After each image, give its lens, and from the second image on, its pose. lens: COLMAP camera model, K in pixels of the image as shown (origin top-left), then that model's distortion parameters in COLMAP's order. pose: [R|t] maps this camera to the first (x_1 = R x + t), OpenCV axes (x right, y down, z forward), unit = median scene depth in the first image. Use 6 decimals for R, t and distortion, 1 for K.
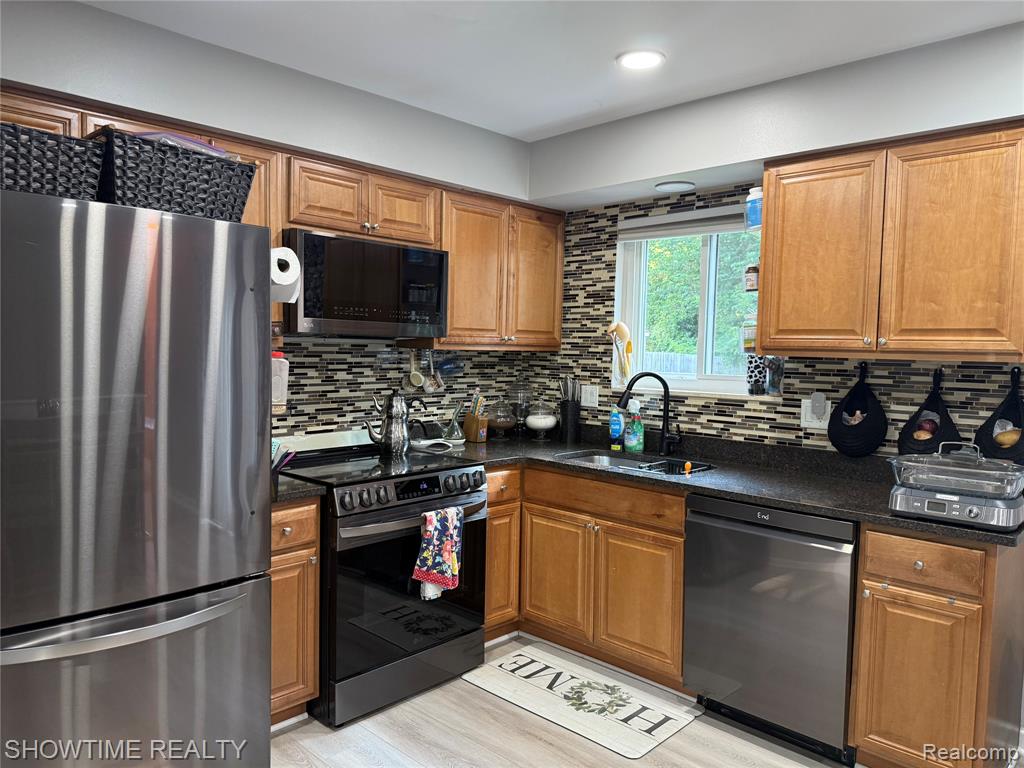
lens RADIAL K [[719.2, 0, 513.8], [0, 719.2, 385.4], [0, 0, 1]] dist [0.049572, -0.064436]
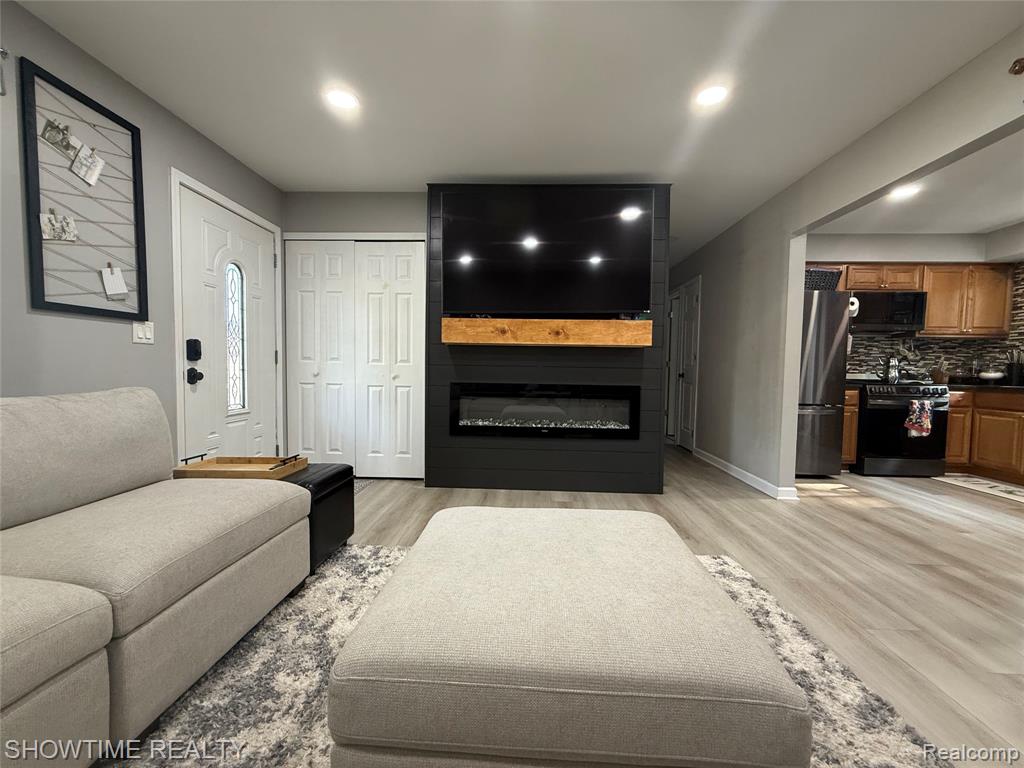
lens RADIAL K [[407.6, 0, 513.2], [0, 407.6, 381.7], [0, 0, 1]] dist [0.000512, 0.000835]
pose [[0.660697, 0.021485, -0.750345, 0.017932], [-0.043602, 0.999001, -0.009788, 0.170748], [0.749386, 0.039183, 0.660974, -0.837834]]
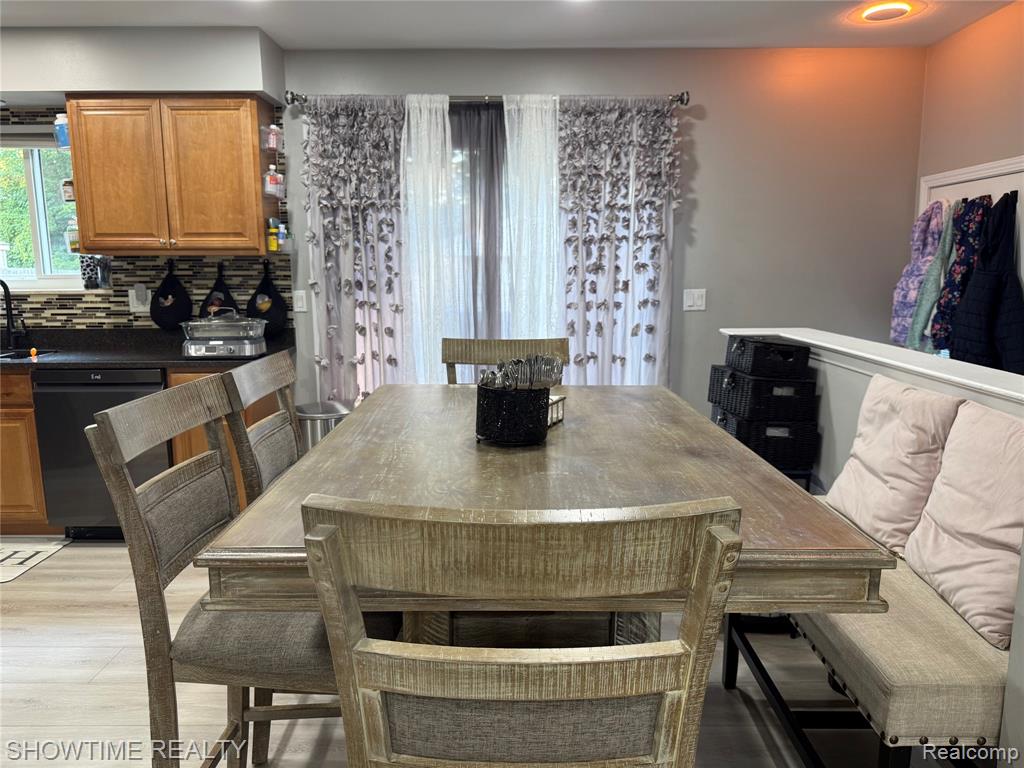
lens RADIAL K [[719.2, 0, 489.6], [0, 719.2, 384.2], [0, 0, 1]] dist [0.049572, -0.064436]
pose [[0.725411, -0.134828, 0.674982, -0.023725], [0.056441, 0.988977, 0.136892, 0.043867], [-0.685998, -0.061206, 0.725025, -0.364452]]
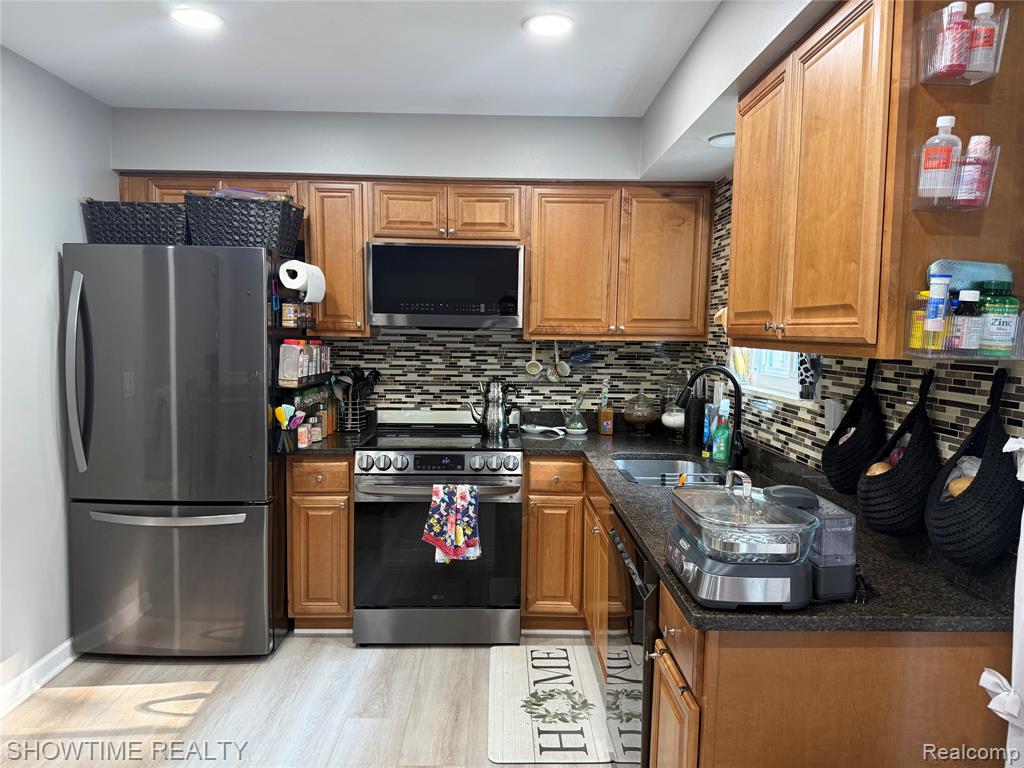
lens RADIAL K [[719.2, 0, 497.4], [0, 719.2, 383.2], [0, 0, 1]] dist [0.049572, -0.064436]
pose [[0.702316, 0.042776, -0.710579, 0.673092], [-0.037075, 0.999036, 0.023497, -0.010080], [0.710899, 0.009842, 0.703225, 0.256011]]
